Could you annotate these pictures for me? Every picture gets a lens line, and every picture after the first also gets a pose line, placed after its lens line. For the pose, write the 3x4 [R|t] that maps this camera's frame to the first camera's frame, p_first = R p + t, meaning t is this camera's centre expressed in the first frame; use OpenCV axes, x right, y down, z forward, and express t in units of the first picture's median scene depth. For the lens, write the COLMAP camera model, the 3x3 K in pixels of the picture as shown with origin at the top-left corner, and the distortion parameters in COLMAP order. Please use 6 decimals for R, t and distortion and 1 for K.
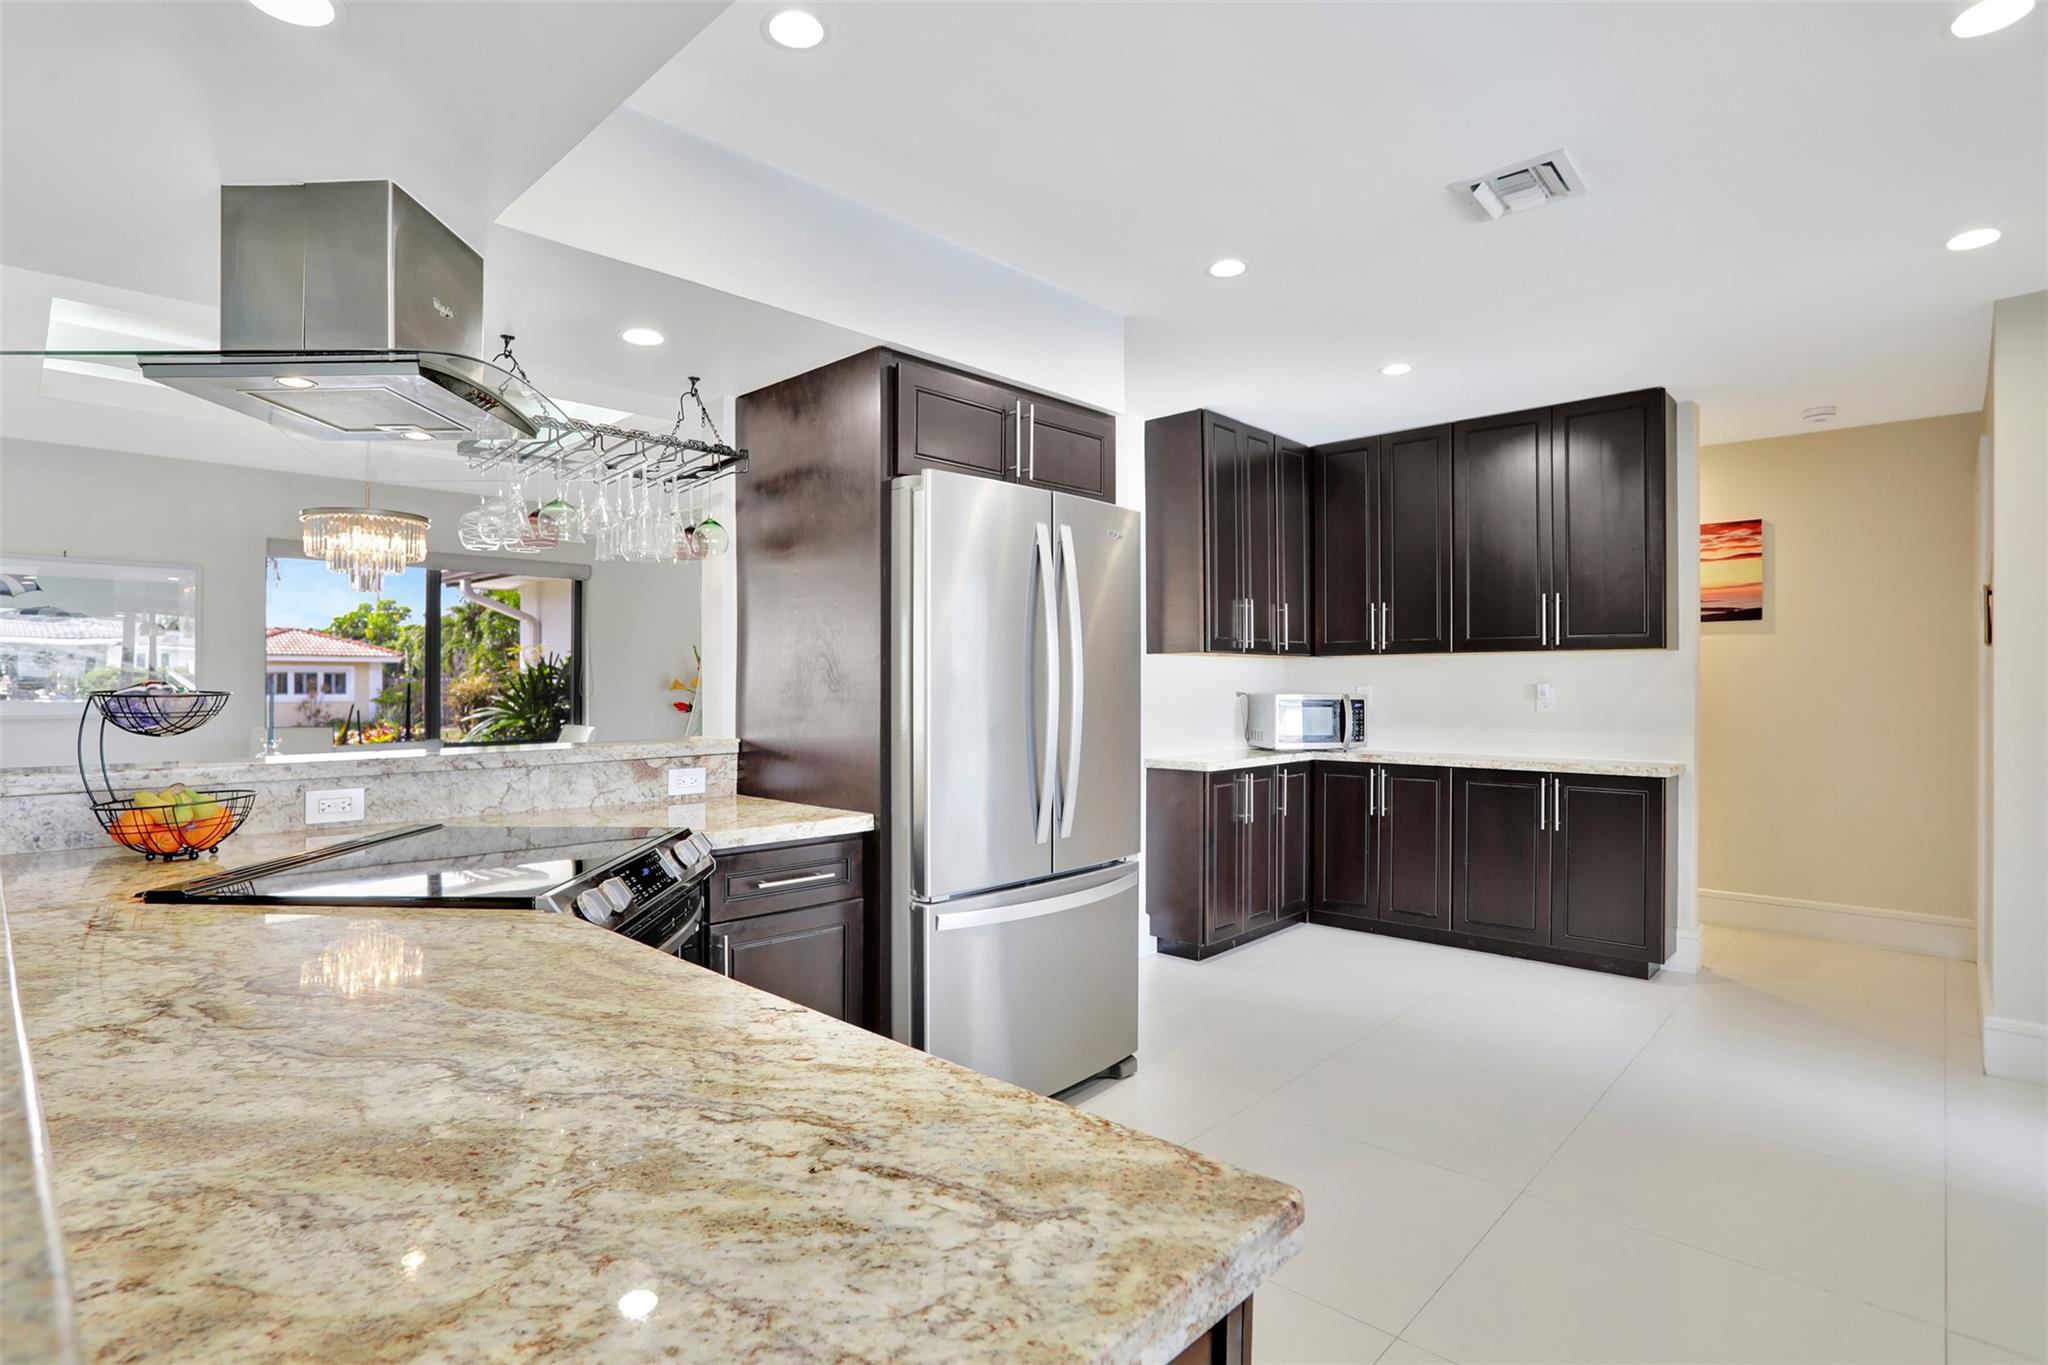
lens RADIAL K [[1009.6, 0, 994.6], [0, 1009.6, 688.3], [0, 0, 1]] dist [-0.051300, 0.021856]
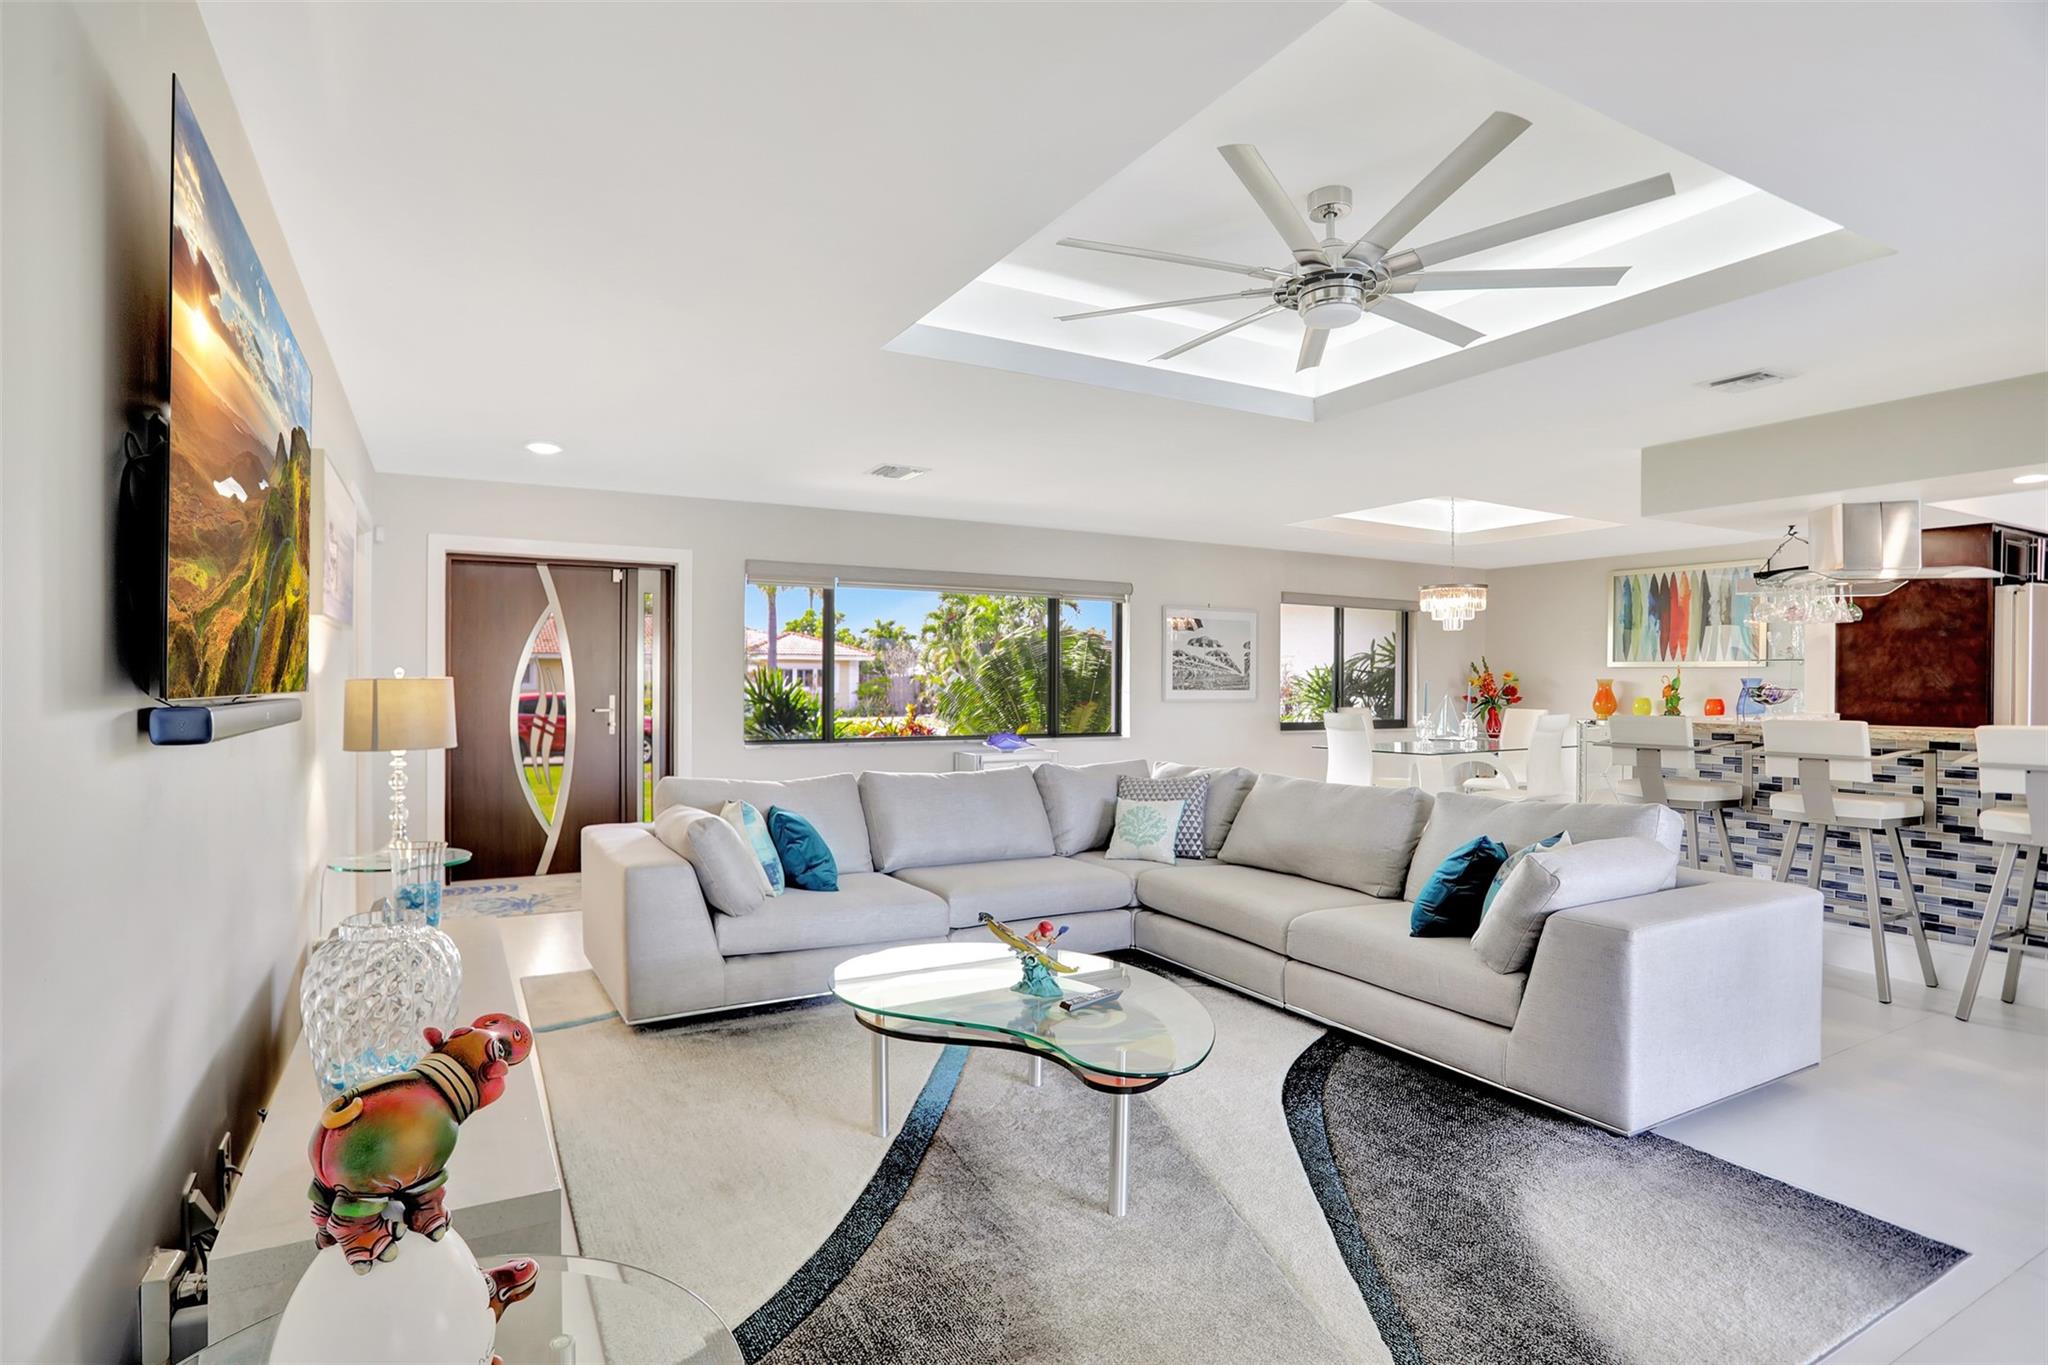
lens RADIAL K [[1009.6, 0, 991.4], [0, 1009.6, 689.7], [0, 0, 1]] dist [-0.051300, 0.021856]
pose [[0.956825, 0.007802, -0.290559, -0.849867], [-0.006281, 0.999961, 0.006170, 0.002078], [0.290596, -0.004078, 0.956837, -0.873008]]
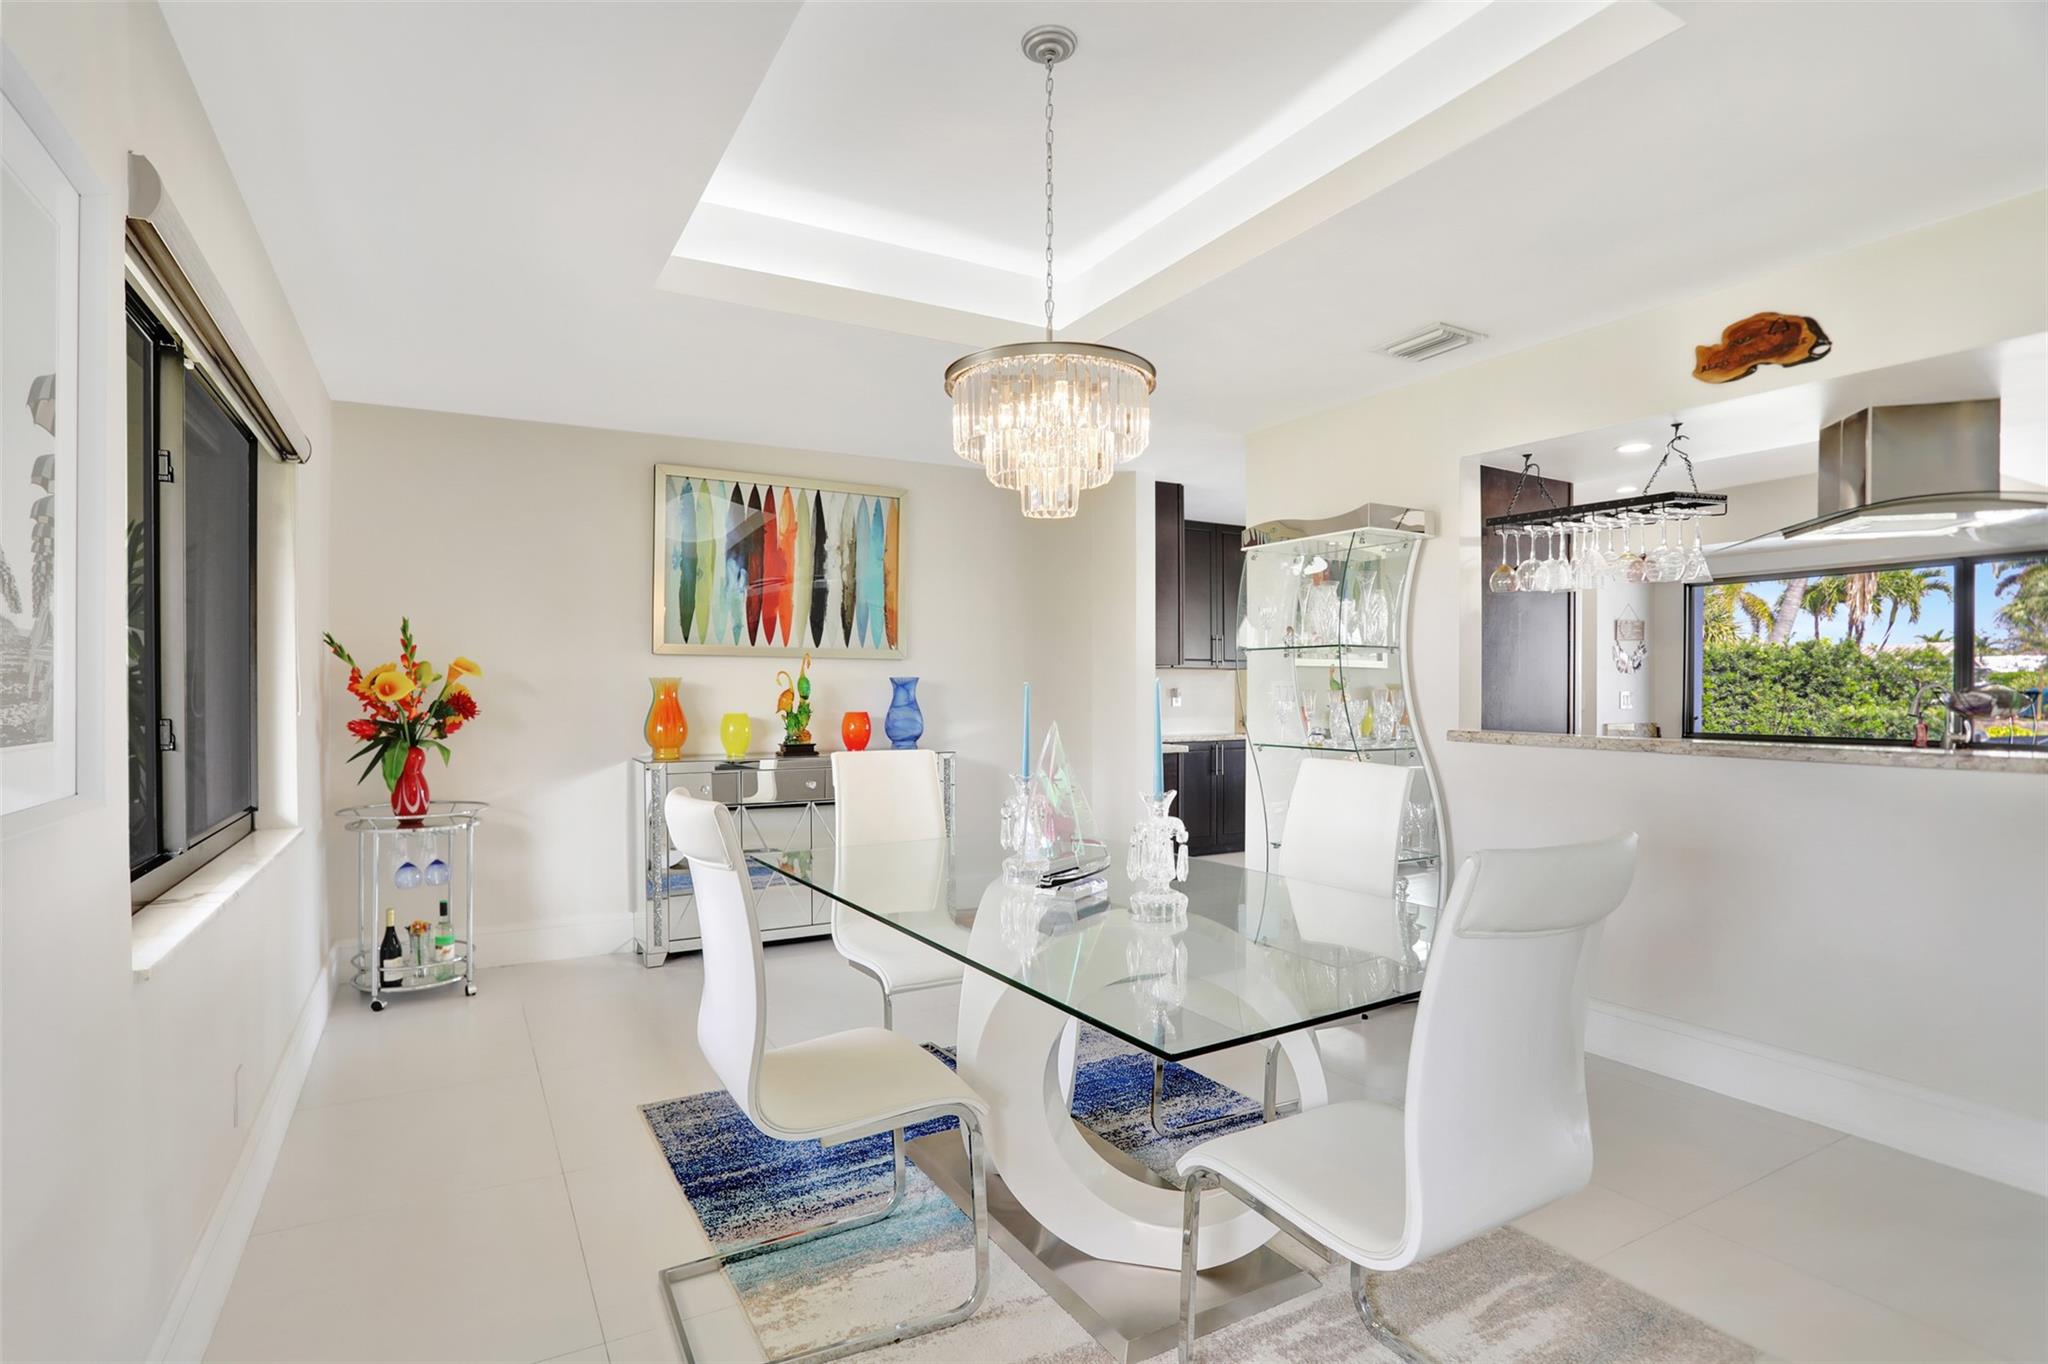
lens RADIAL K [[1009.6, 0, 977.5], [0, 1009.6, 683.8], [0, 0, 1]] dist [-0.051300, 0.021856]
pose [[0.288438, 0.004404, 0.957489, -1.118146], [0.001994, 0.999984, -0.005200, -0.002866], [-0.957497, 0.003409, 0.288425, 0.835258]]
